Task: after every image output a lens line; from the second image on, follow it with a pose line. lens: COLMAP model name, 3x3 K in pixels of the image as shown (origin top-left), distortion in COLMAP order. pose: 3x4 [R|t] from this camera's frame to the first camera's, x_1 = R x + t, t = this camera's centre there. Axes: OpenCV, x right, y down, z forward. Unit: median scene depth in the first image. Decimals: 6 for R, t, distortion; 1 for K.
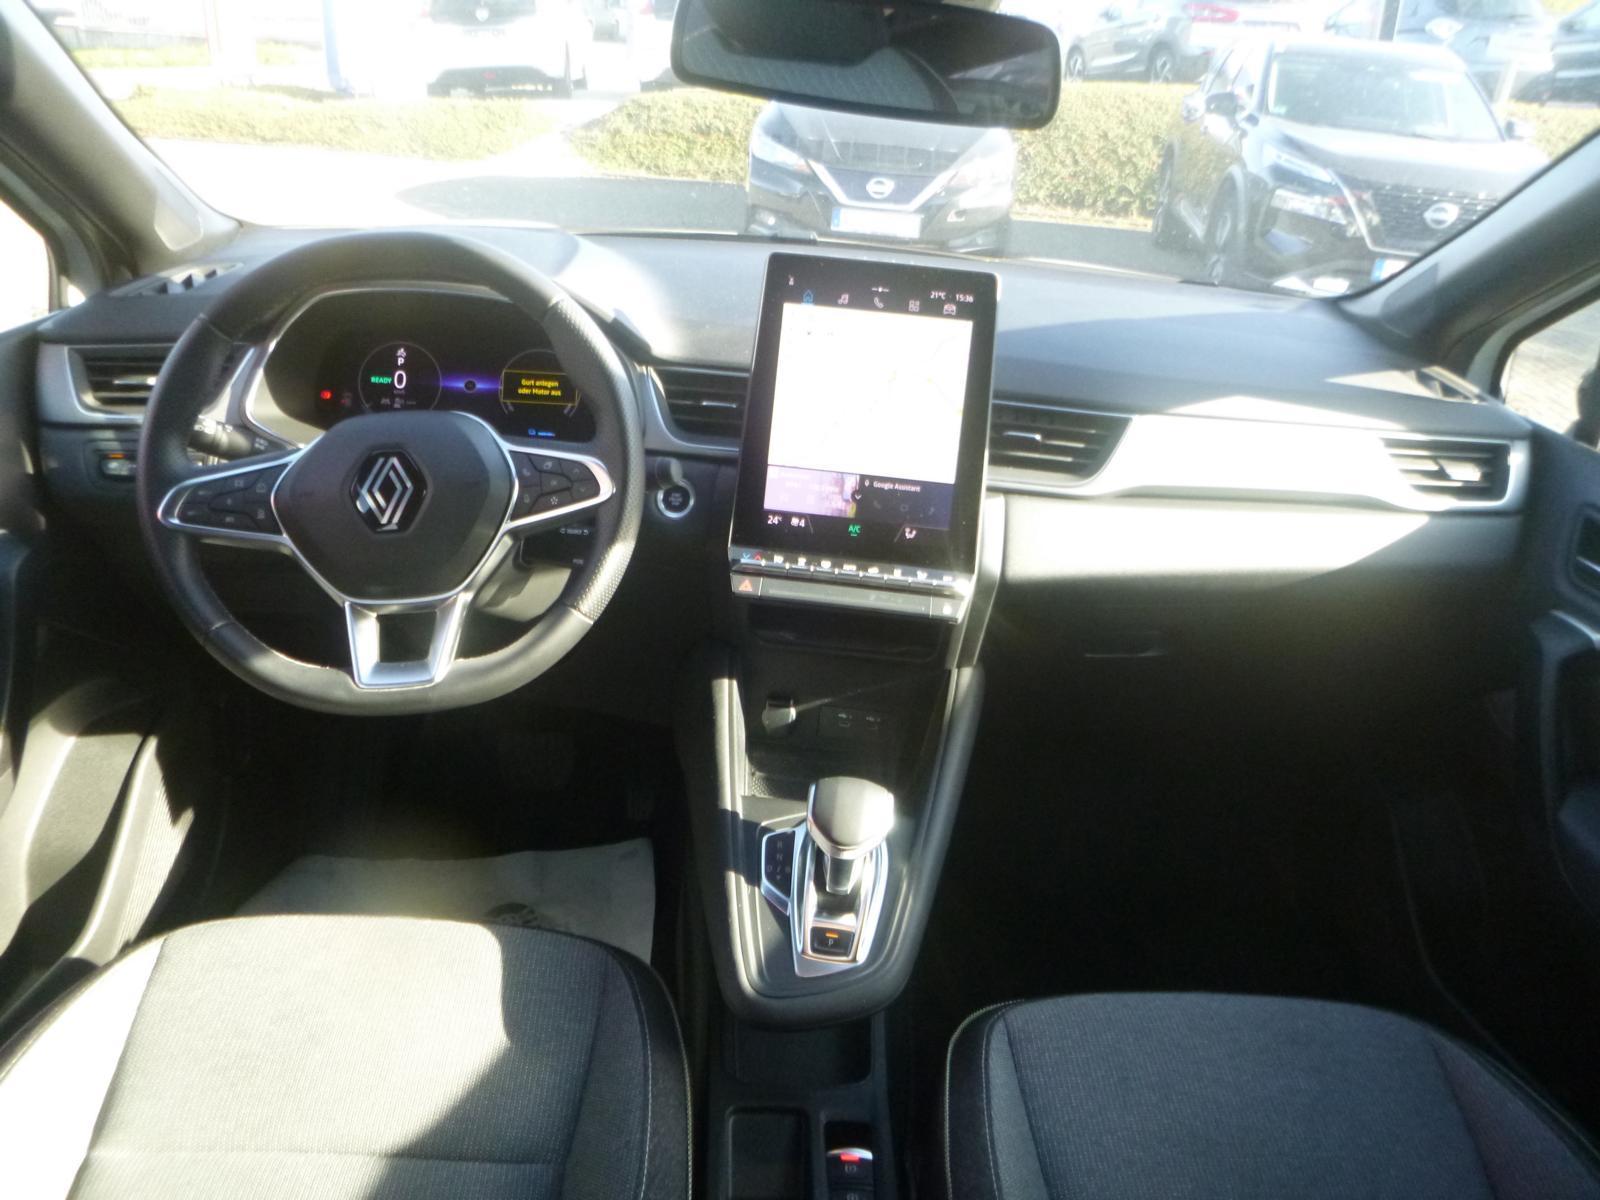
lens RADIAL K [[1192.6, 0, 828.3], [0, 1192.6, 583.3], [0, 0, 1]] dist [-0.049915, 0.041893]
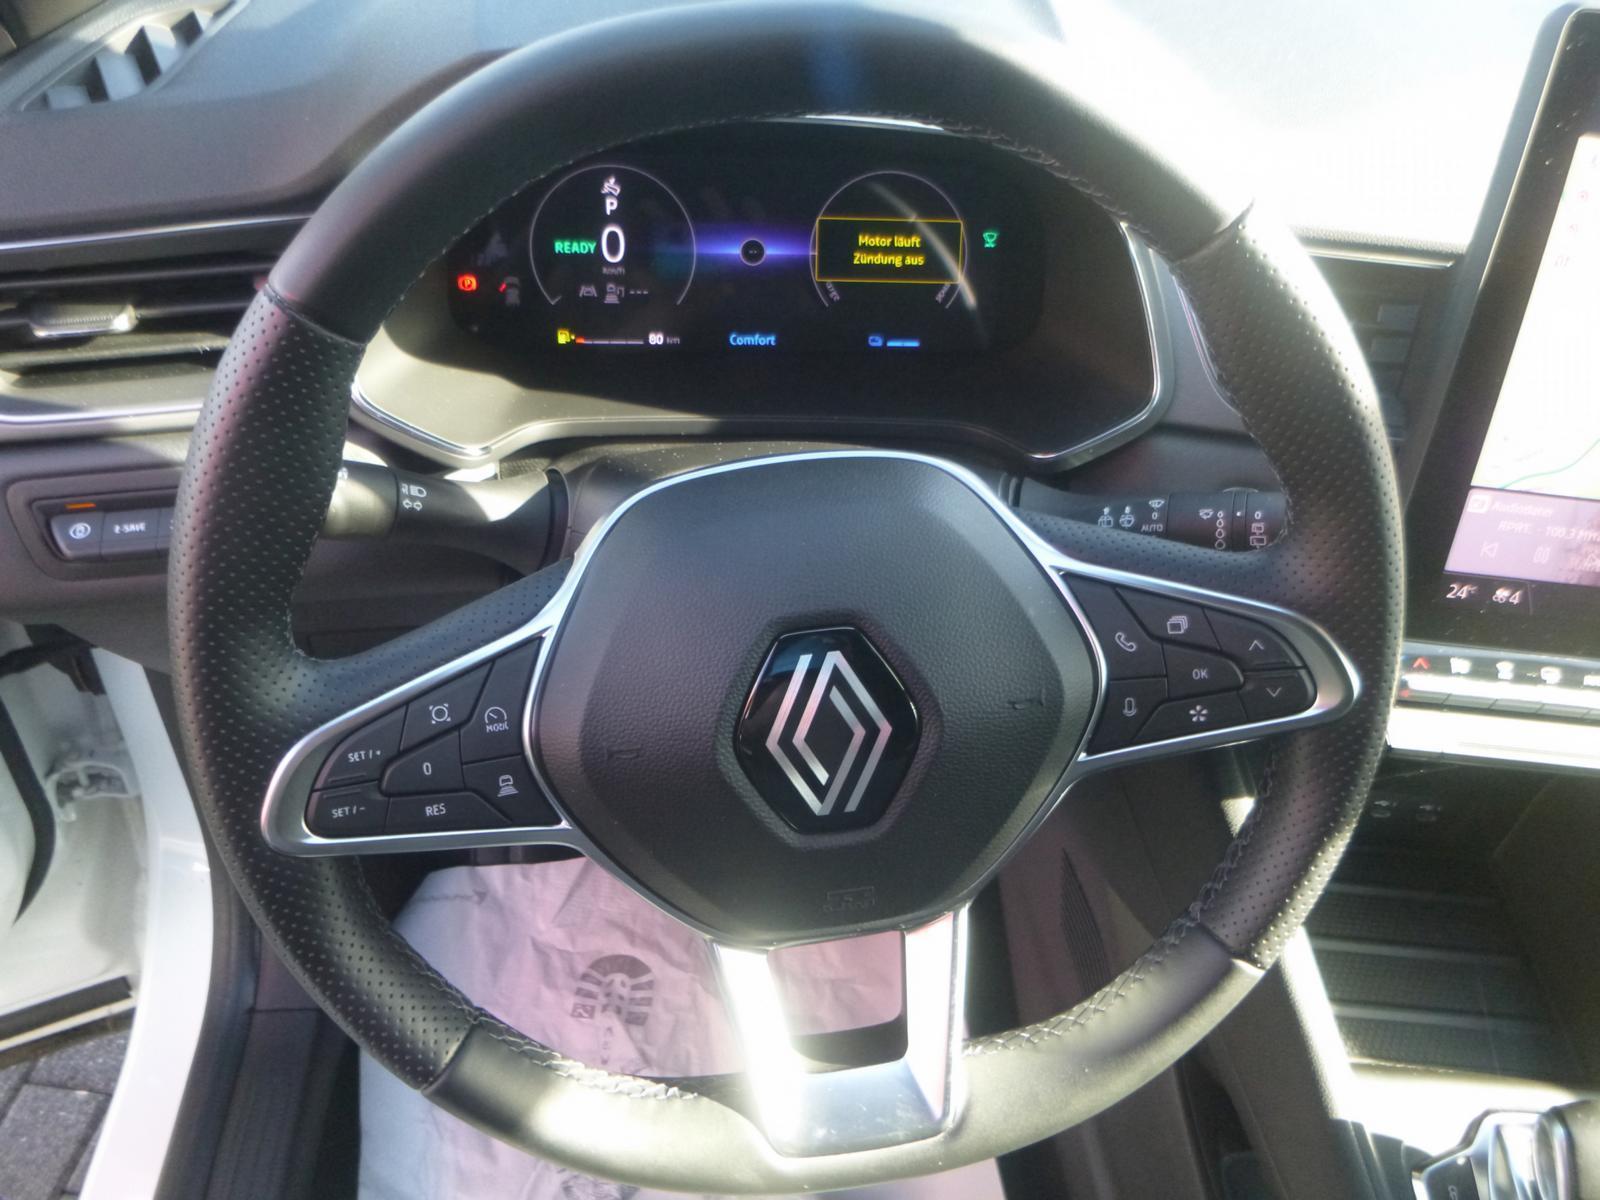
lens RADIAL K [[1192.6, 0, 815.6], [0, 1192.6, 592.1], [0, 0, 1]] dist [-0.049915, 0.041893]
pose [[0.999269, -0.025189, 0.028748, -0.309462], [0.014306, 0.943942, 0.329802, -0.206266], [-0.035443, -0.329150, 0.943612, 0.509053]]
